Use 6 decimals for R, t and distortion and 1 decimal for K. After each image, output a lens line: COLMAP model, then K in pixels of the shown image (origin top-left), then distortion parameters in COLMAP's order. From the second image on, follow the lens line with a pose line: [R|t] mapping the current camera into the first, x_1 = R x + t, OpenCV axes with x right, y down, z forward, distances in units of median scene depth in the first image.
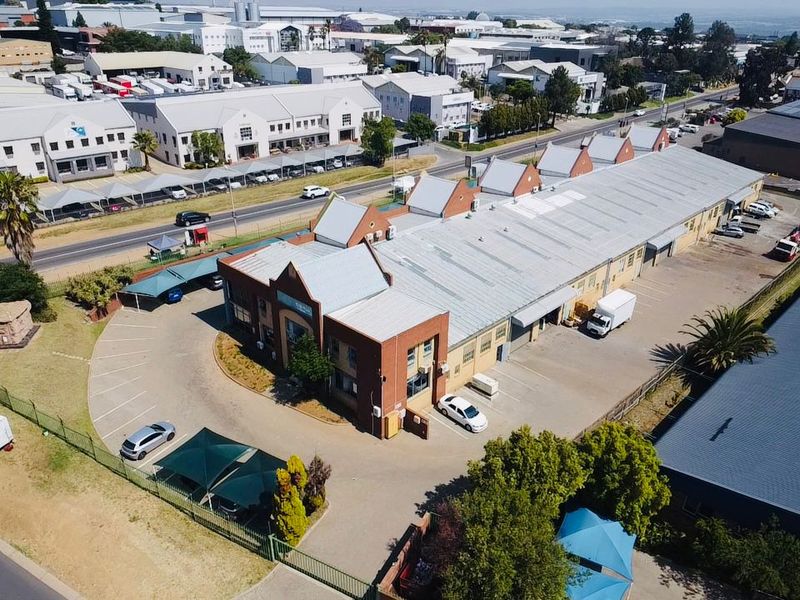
lens RADIAL K [[600.5, 0, 400.2], [0, 600.5, 291.2], [0, 0, 1]] dist [0.003500, -0.006806]
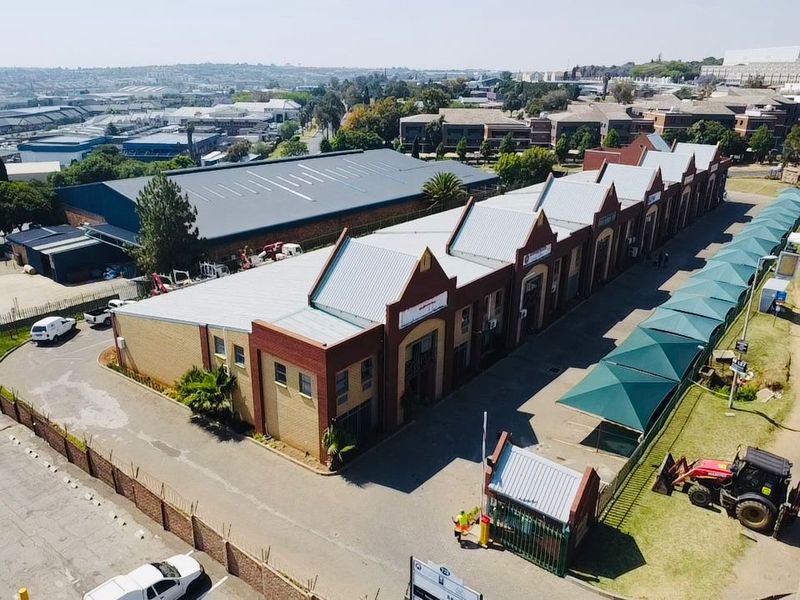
lens RADIAL K [[600.5, 0, 400.2], [0, 600.5, 291.2], [0, 0, 1]] dist [0.003500, -0.006806]
pose [[-0.115928, -0.340783, 0.932967, -0.400592], [0.406944, 0.840550, 0.357591, -0.127314], [-0.906067, 0.421121, 0.041237, 0.476018]]
